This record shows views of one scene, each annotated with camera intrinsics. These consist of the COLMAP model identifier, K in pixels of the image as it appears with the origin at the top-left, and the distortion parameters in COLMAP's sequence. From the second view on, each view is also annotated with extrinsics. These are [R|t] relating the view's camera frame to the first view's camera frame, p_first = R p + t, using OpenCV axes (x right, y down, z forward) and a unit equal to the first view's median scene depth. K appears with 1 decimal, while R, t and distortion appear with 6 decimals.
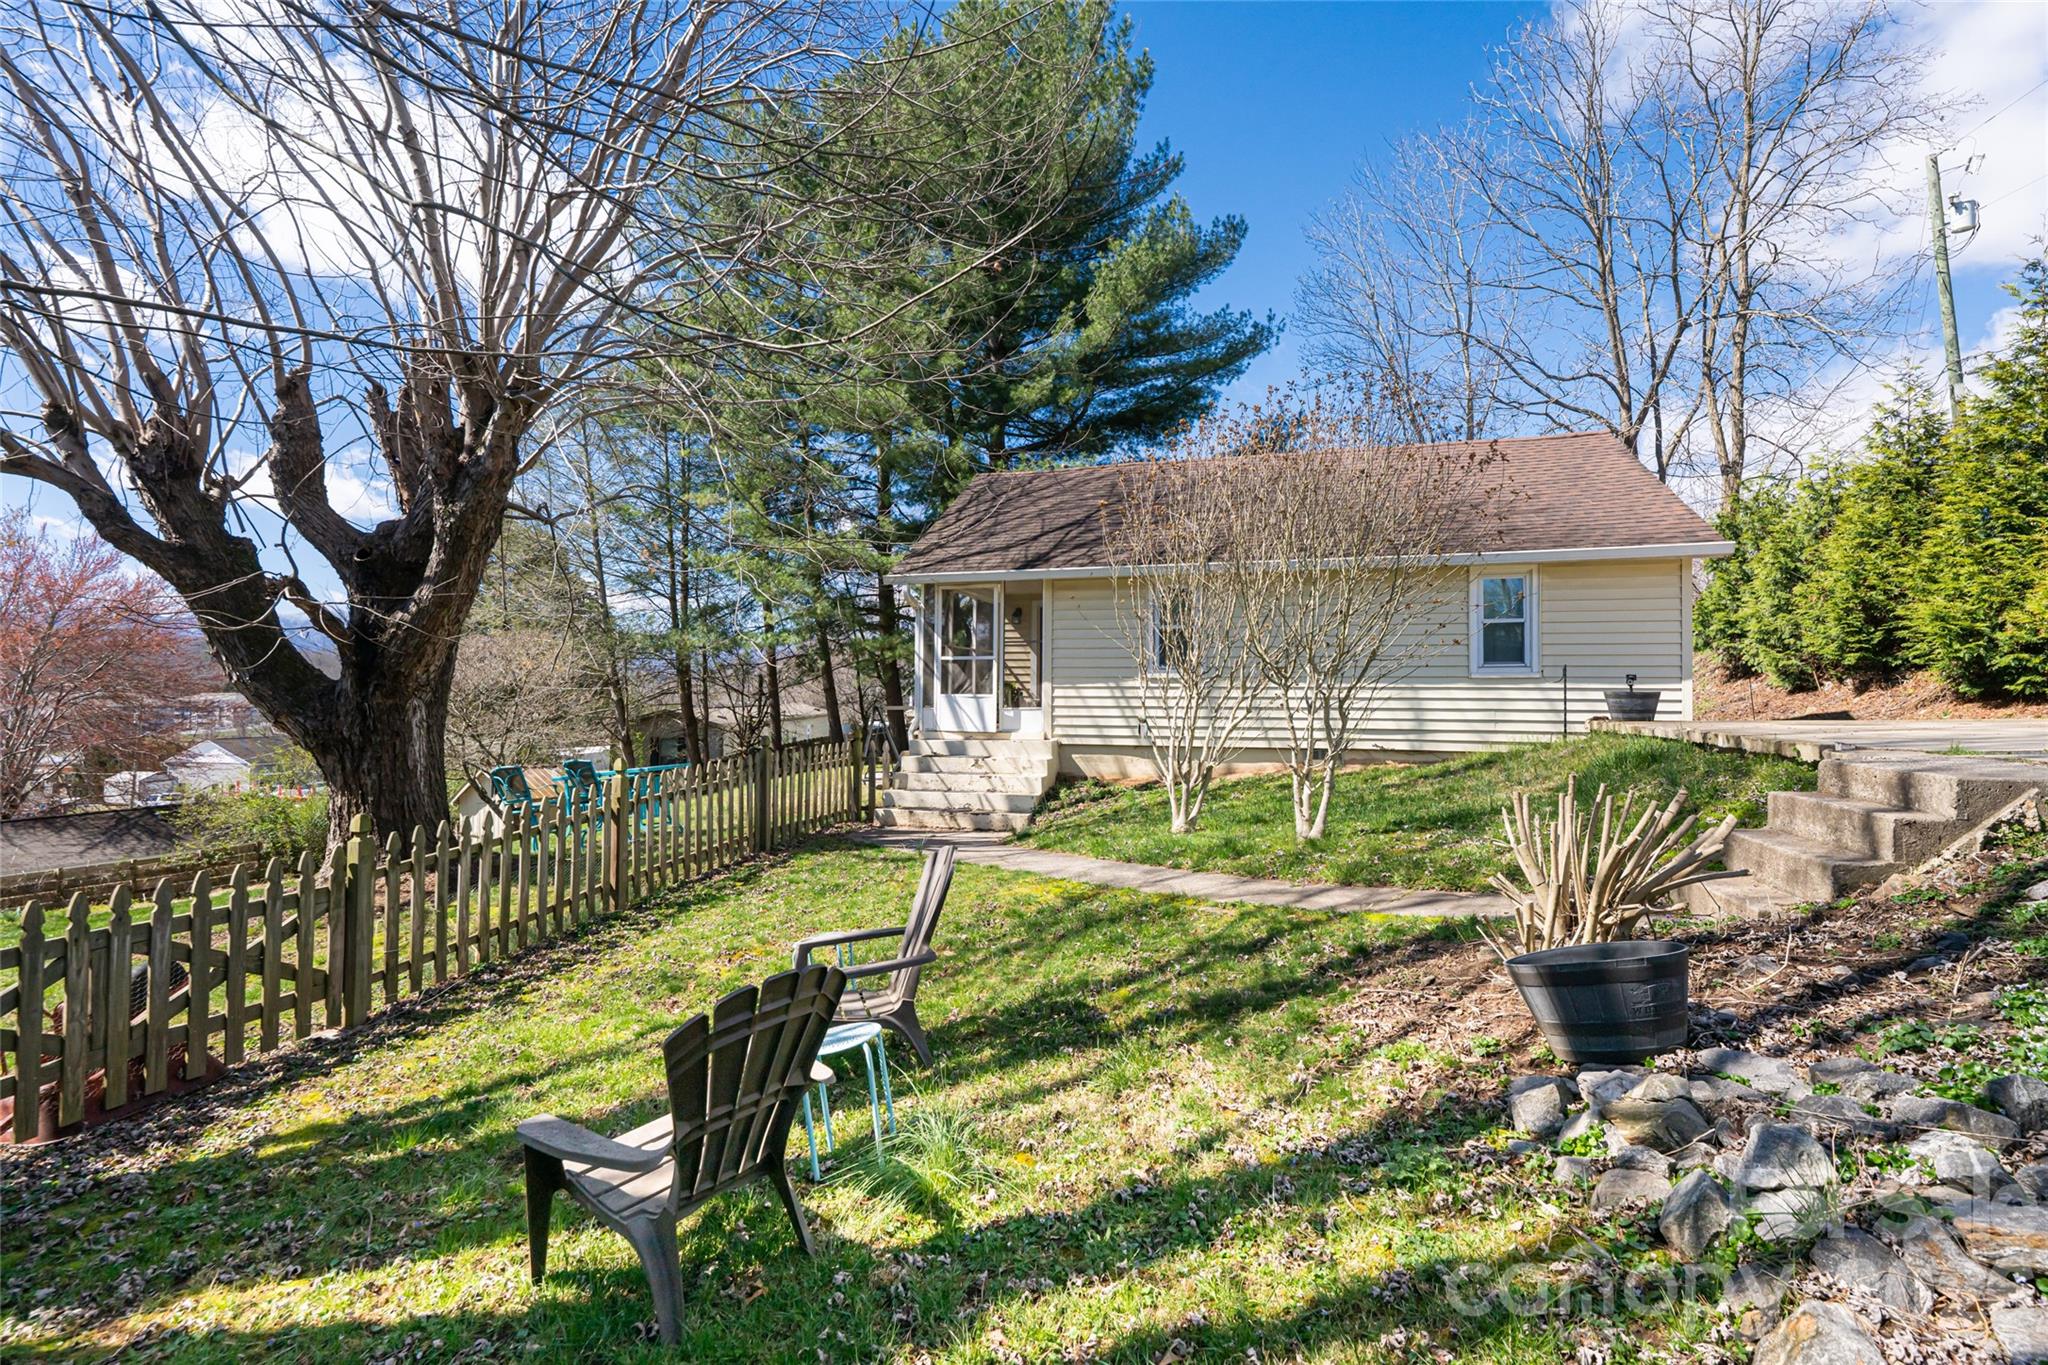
lens RADIAL K [[971.3, 0, 1018.3], [0, 971.3, 686.9], [0, 0, 1]] dist [0.000785, -0.001019]
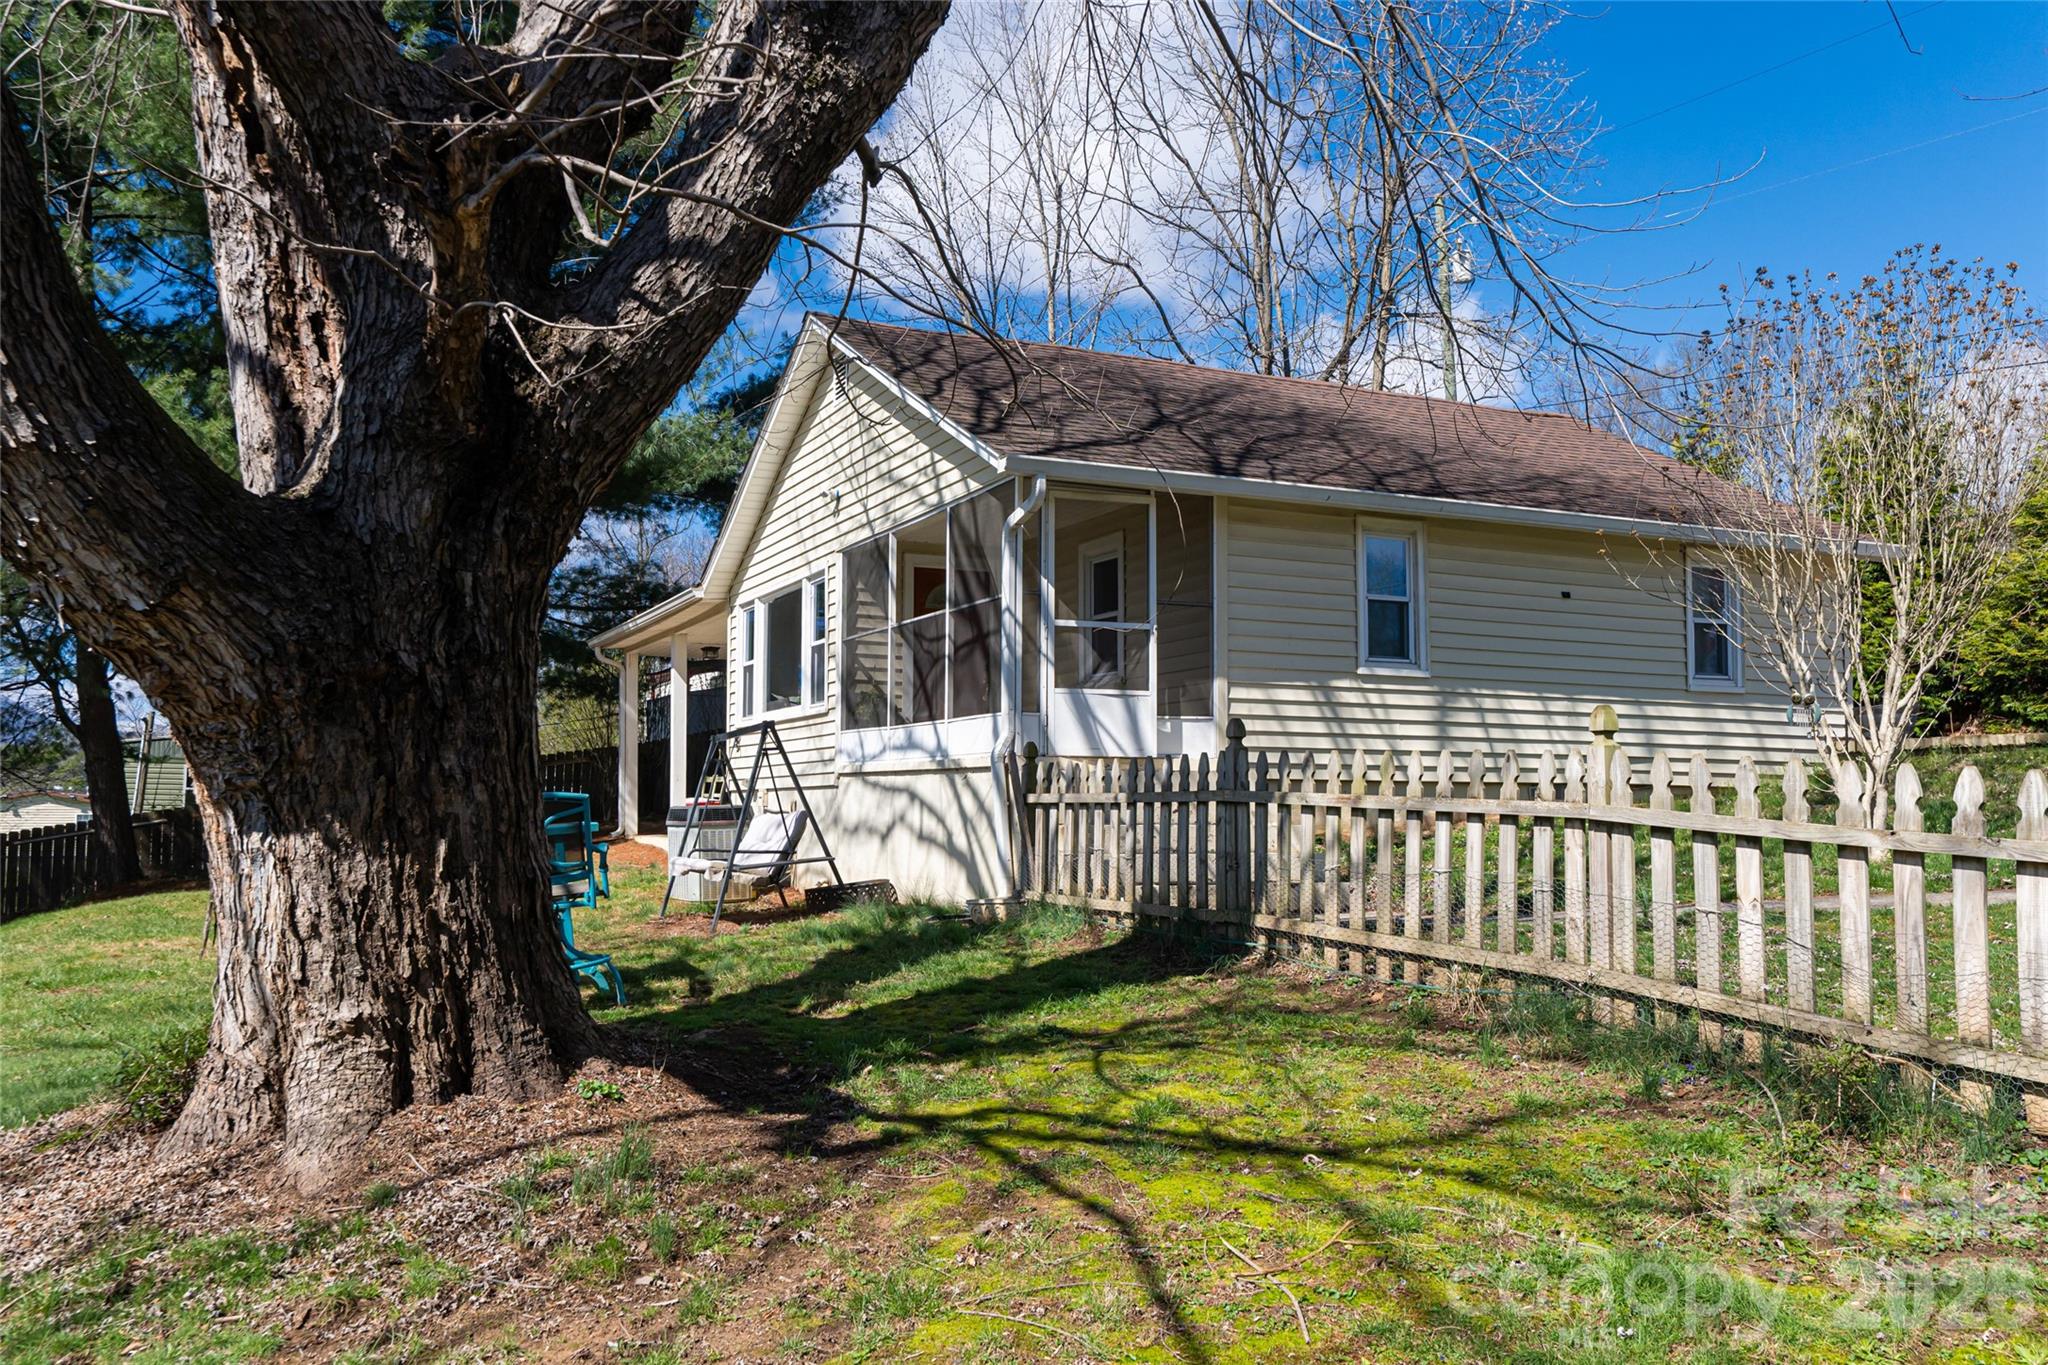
lens RADIAL K [[1493.6, 0, 1056.5], [0, 1493.6, 752.8], [0, 0, 1]] dist [0.007870, -0.001904]
pose [[0.741388, 0.018977, 0.670808, -0.644567], [0.000761, 0.999576, -0.029119, 0.067891], [-0.671076, 0.022098, 0.741059, 0.396038]]
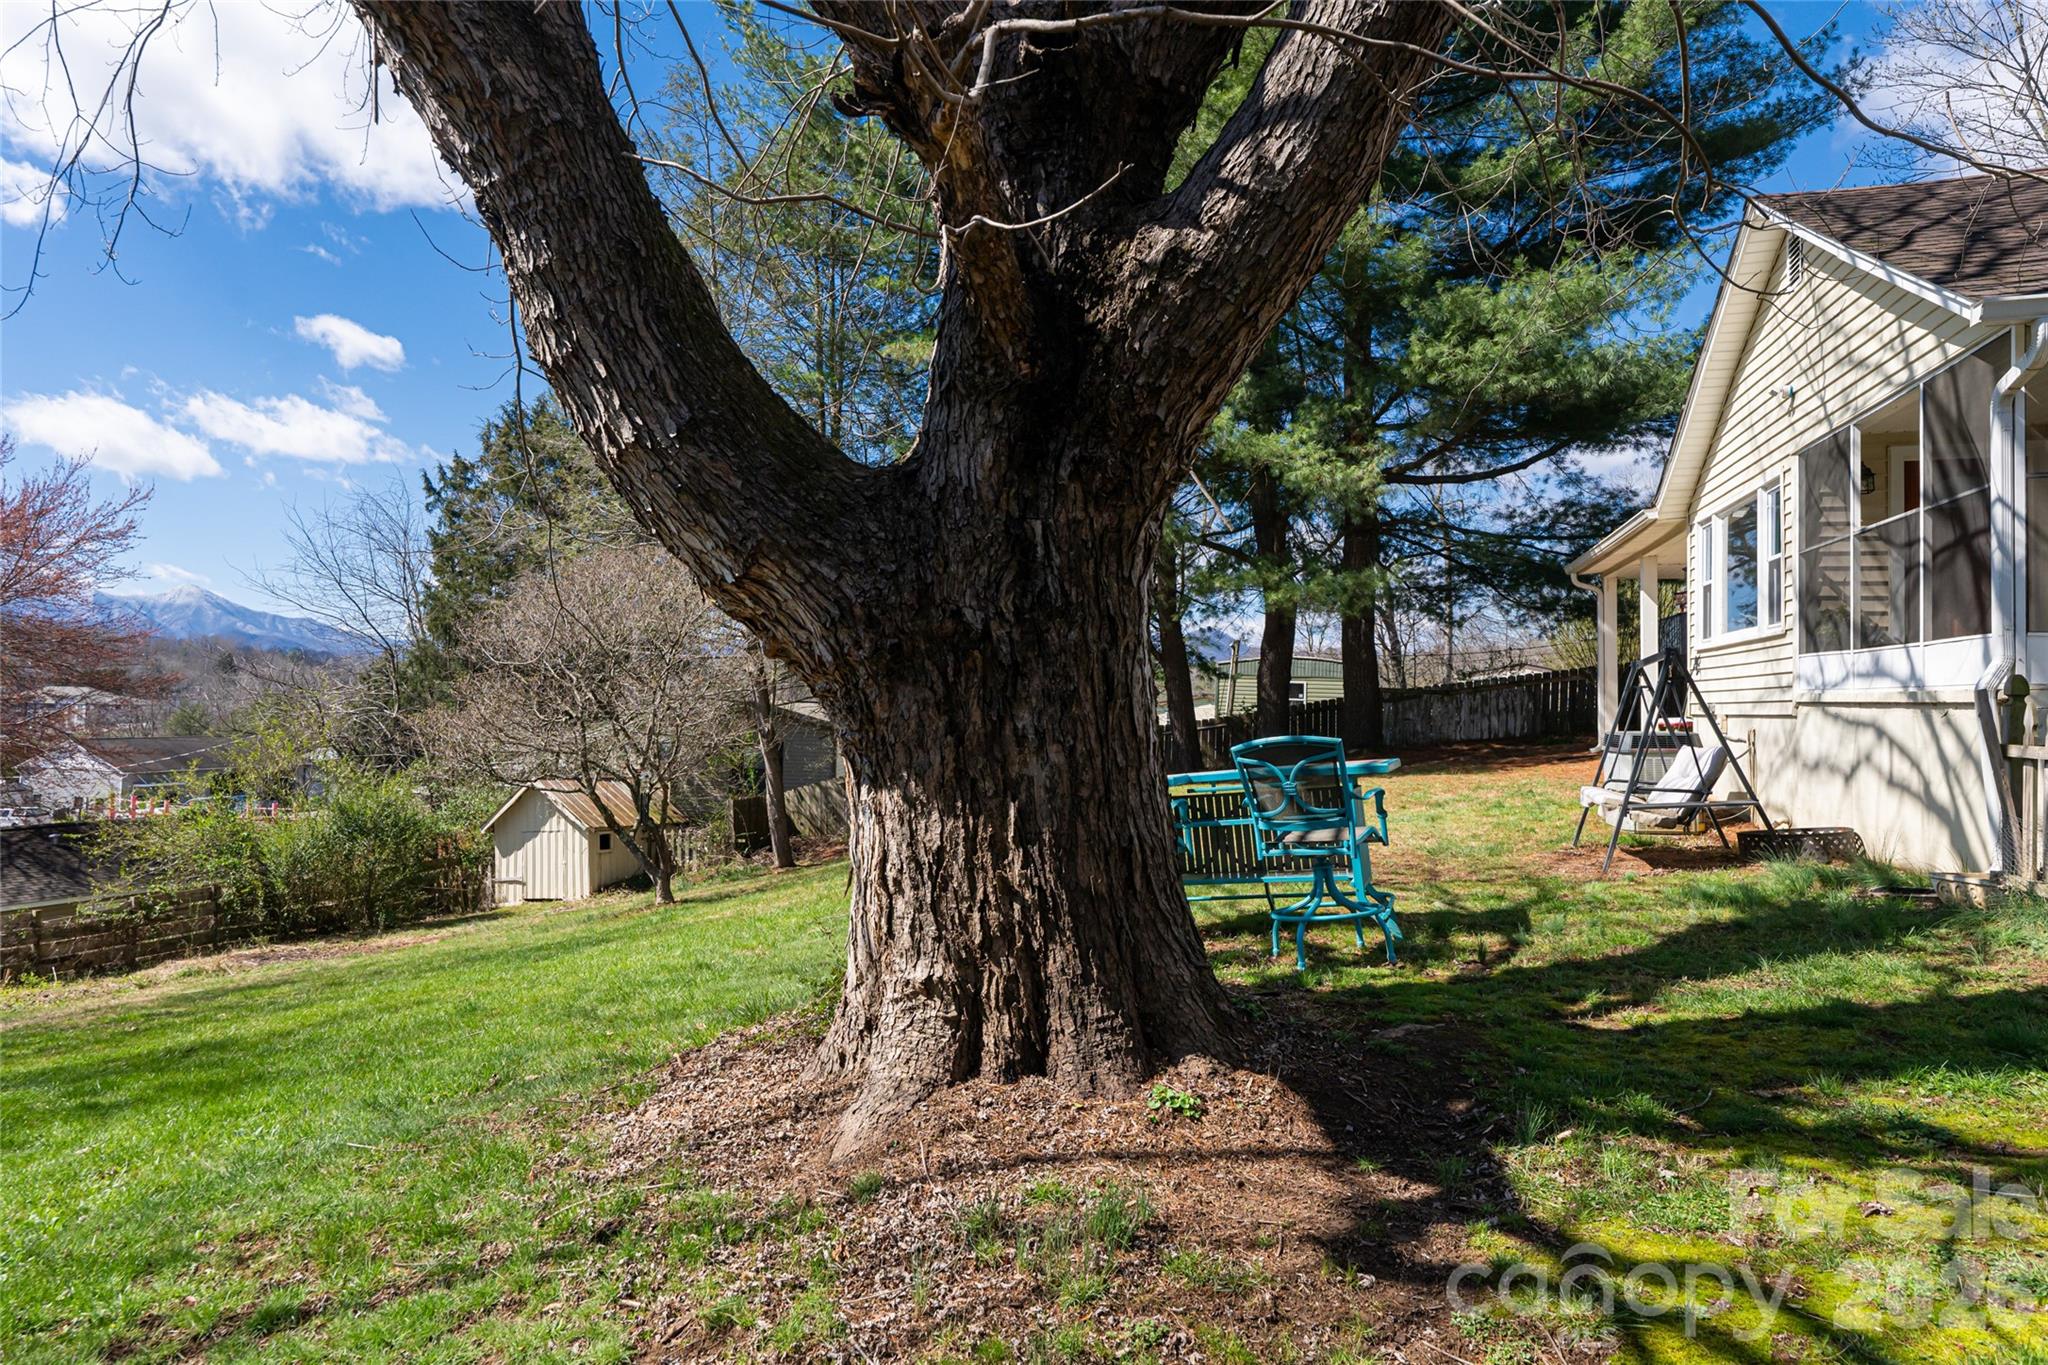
lens RADIAL K [[1239.4, 0, 976.8], [0, 1239.4, 650.7], [0, 0, 1]] dist [-0.004765, 0.001549]
pose [[0.997844, 0.013718, -0.064183, -0.514565], [-0.015986, 0.999261, -0.034963, 0.054593], [0.063656, 0.035913, 0.997325, 0.470496]]
